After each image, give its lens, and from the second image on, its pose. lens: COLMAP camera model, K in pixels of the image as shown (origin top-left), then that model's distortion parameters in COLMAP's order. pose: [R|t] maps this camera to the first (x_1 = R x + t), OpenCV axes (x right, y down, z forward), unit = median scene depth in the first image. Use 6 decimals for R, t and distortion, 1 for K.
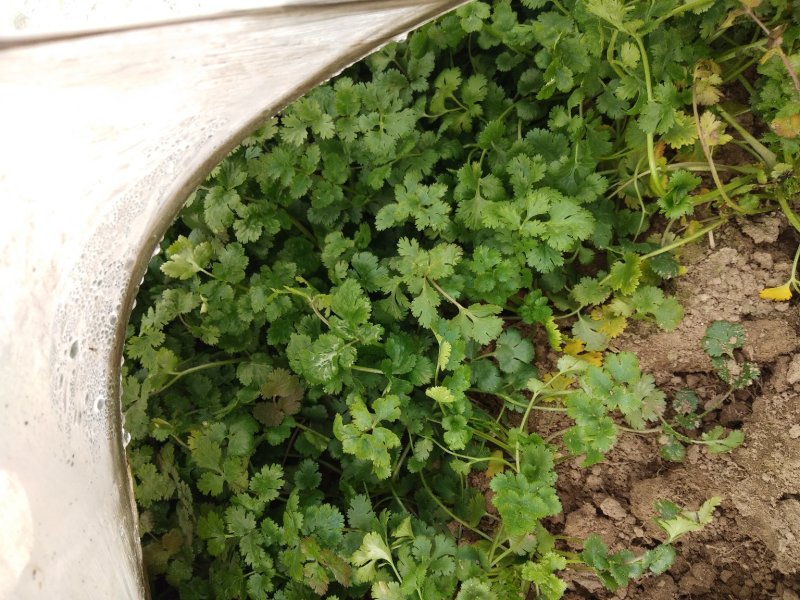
lens RADIAL K [[635.3, 0, 400.0], [0, 635.3, 300.0], [0, 0, 1]] dist [0.094764, -0.175489]
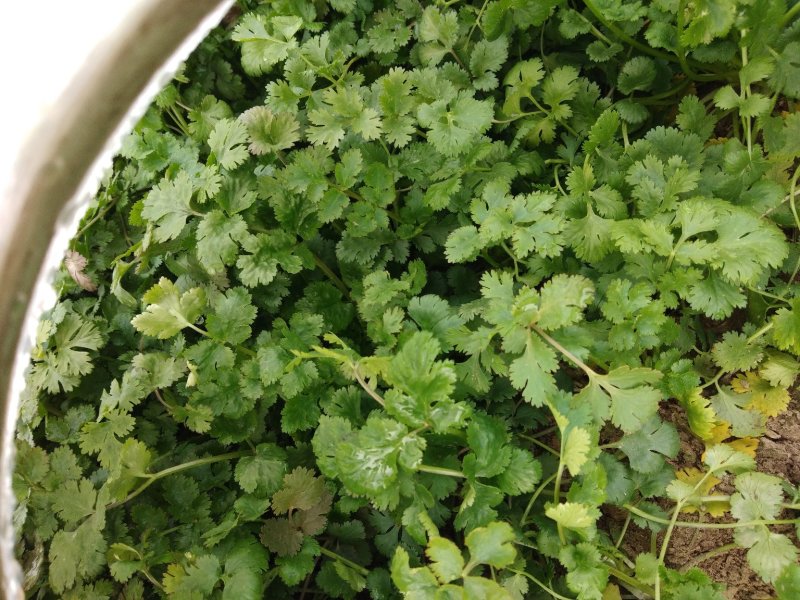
lens RADIAL K [[635.3, 0, 400.0], [0, 635.3, 300.0], [0, 0, 1]] dist [0.094764, -0.175489]
pose [[0.999802, -0.006286, 0.018875, -0.091364], [0.008465, 0.993013, -0.117704, 0.010285], [-0.018003, 0.117840, 0.992869, 0.290591]]
